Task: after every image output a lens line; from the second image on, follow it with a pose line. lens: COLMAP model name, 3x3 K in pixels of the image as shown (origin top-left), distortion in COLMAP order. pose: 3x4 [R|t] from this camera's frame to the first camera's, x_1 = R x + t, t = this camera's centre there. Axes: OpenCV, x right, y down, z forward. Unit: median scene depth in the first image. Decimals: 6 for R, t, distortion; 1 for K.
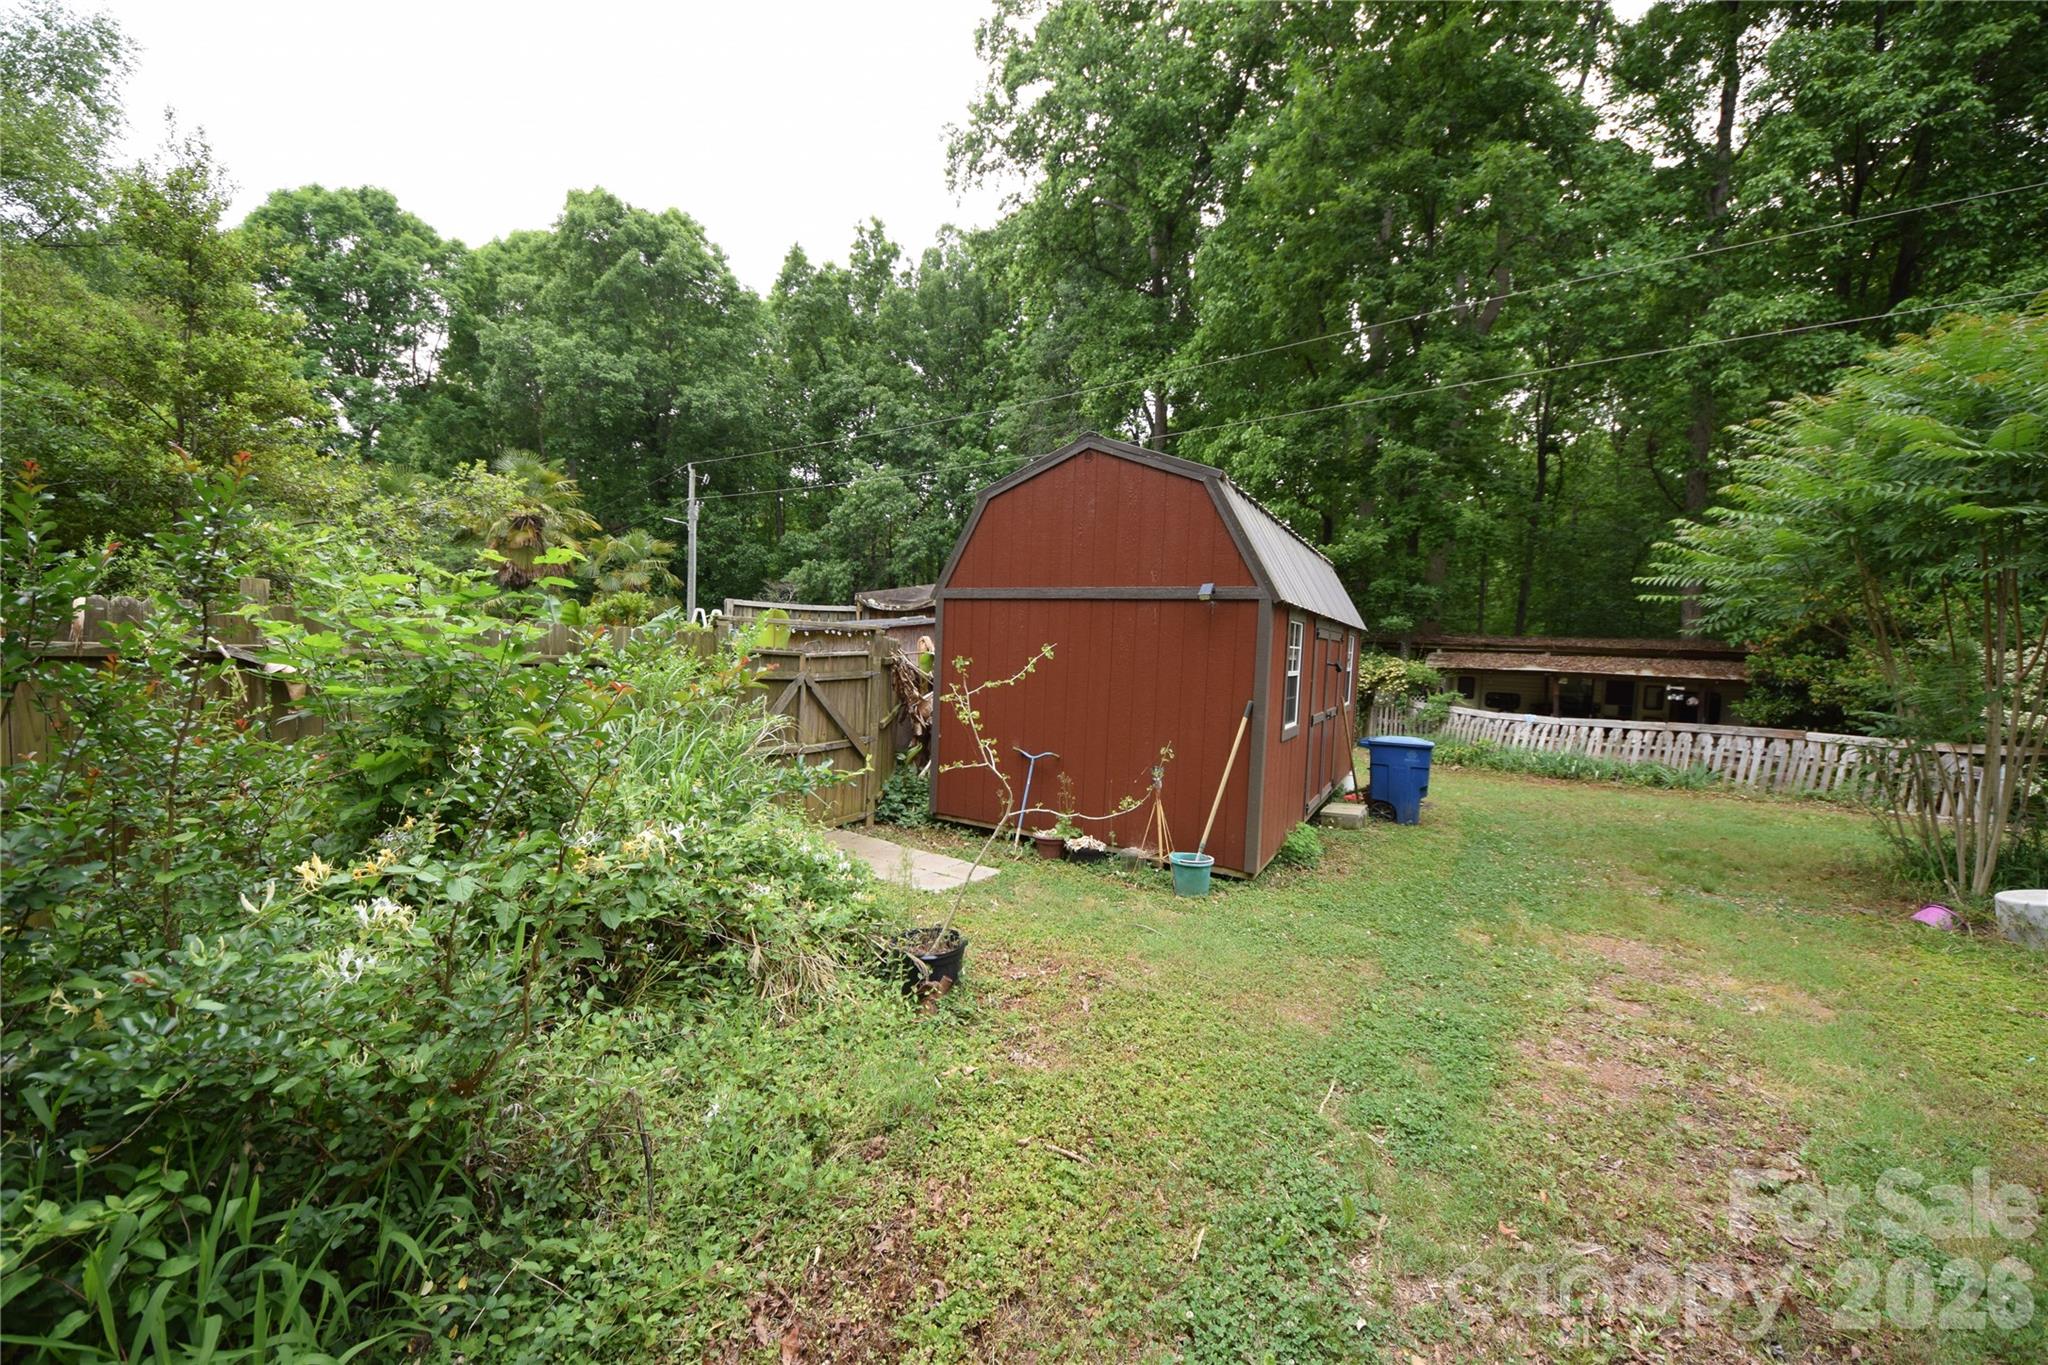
lens RADIAL K [[734.1, 0, 1007.7], [0, 734.1, 684.8], [0, 0, 1]] dist [0.000588, -0.007072]
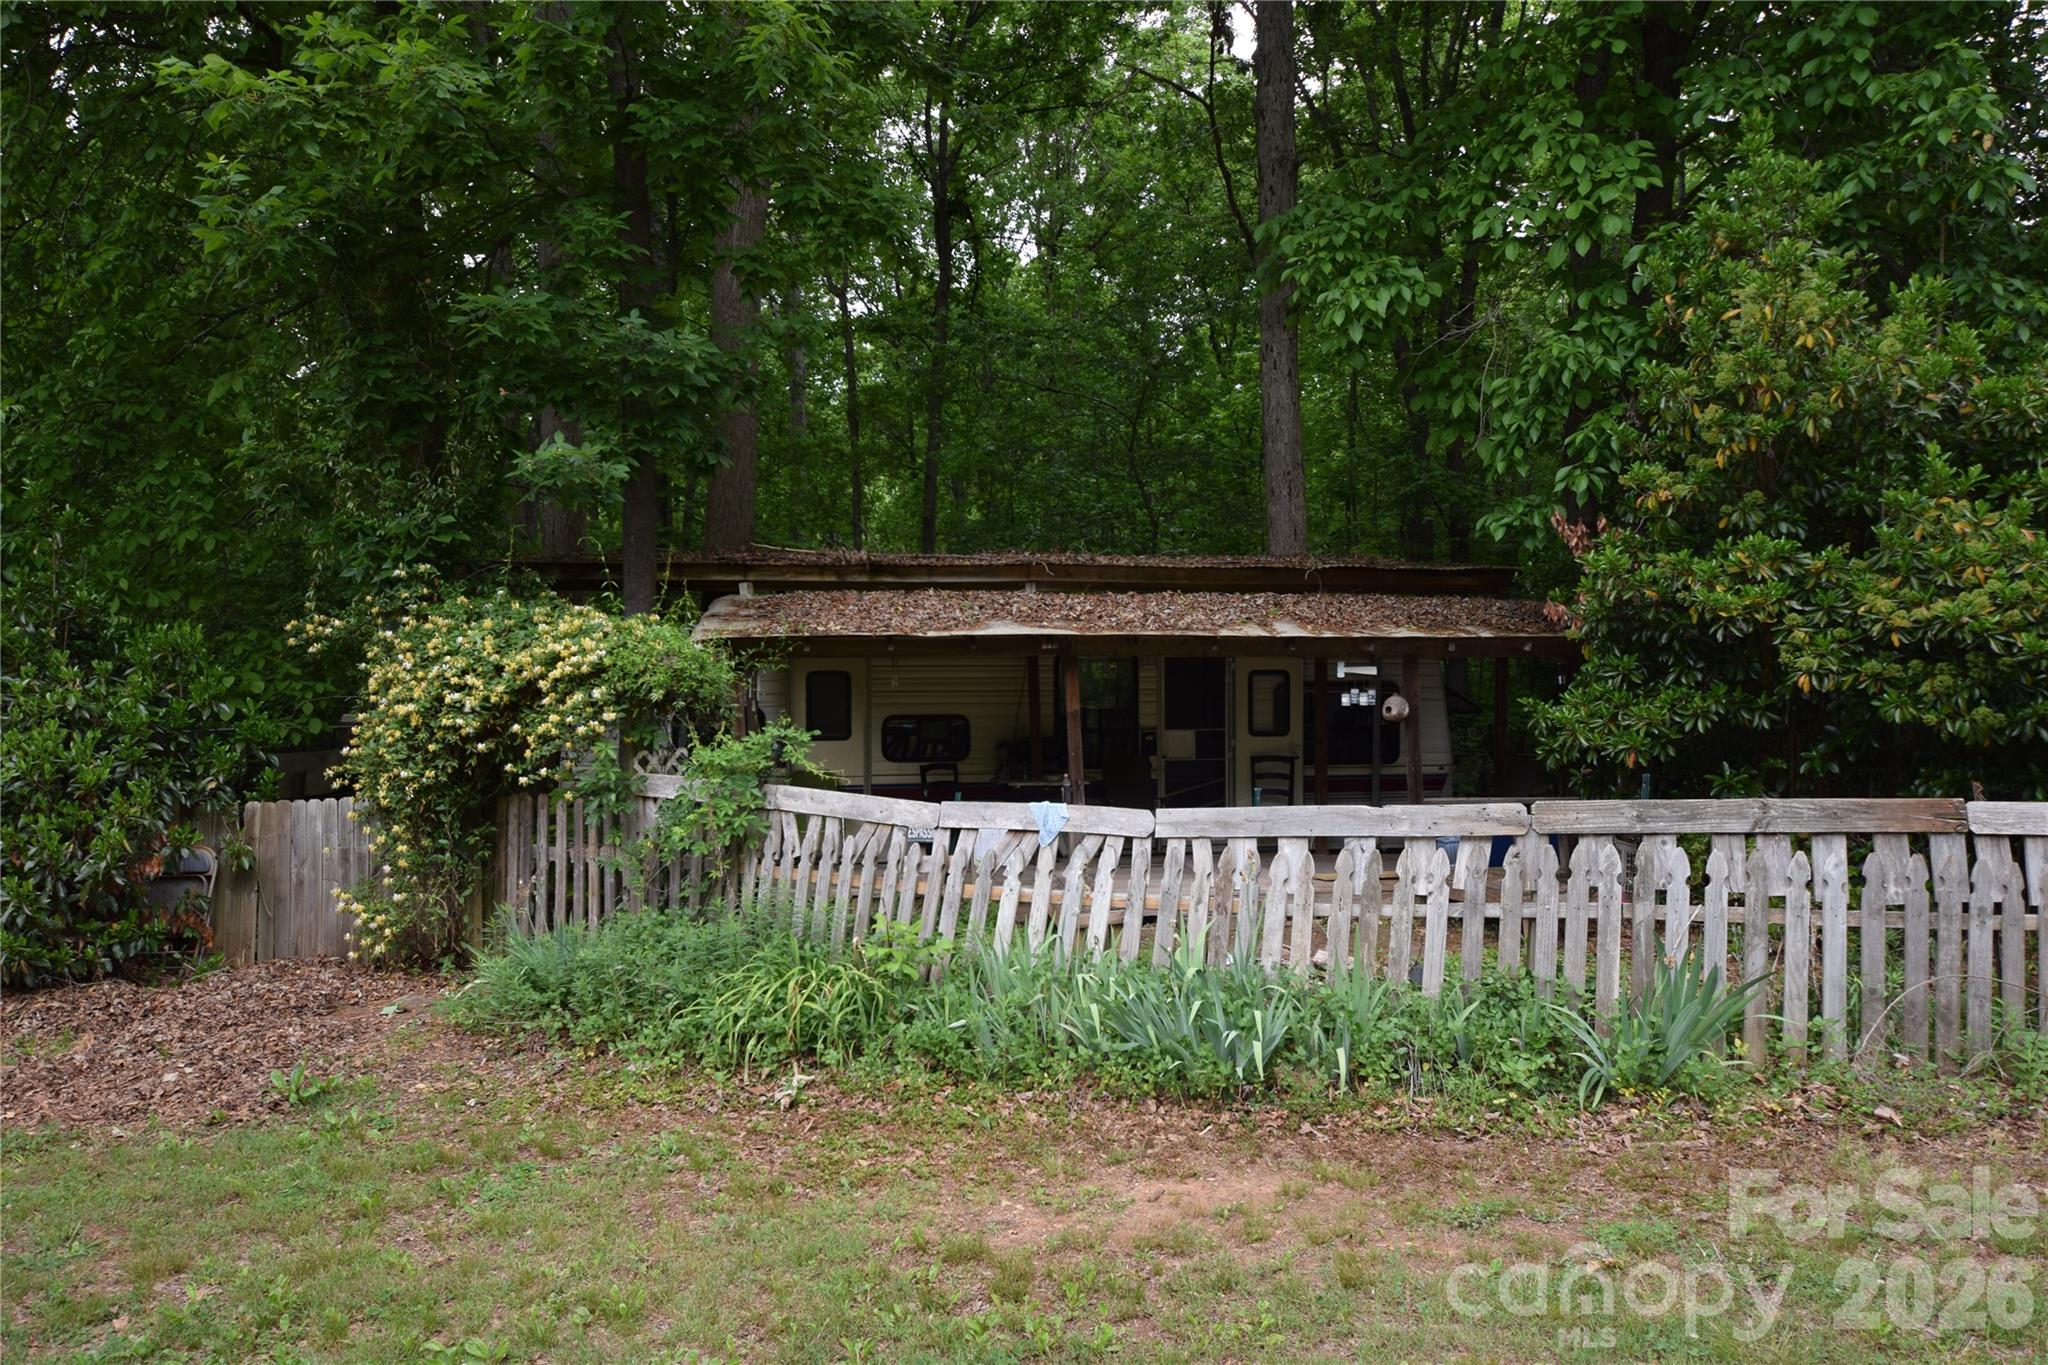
lens RADIAL K [[1417.3, 0, 1024.0], [0, 1417.3, 682.5], [0, 0, 1]] dist [-0.001551, -0.000543]
pose [[0.774226, -0.048662, 0.631036, 0.432892], [0.065597, 0.997840, -0.003534, 0.002442], [-0.629501, 0.044130, 0.775746, 0.670486]]
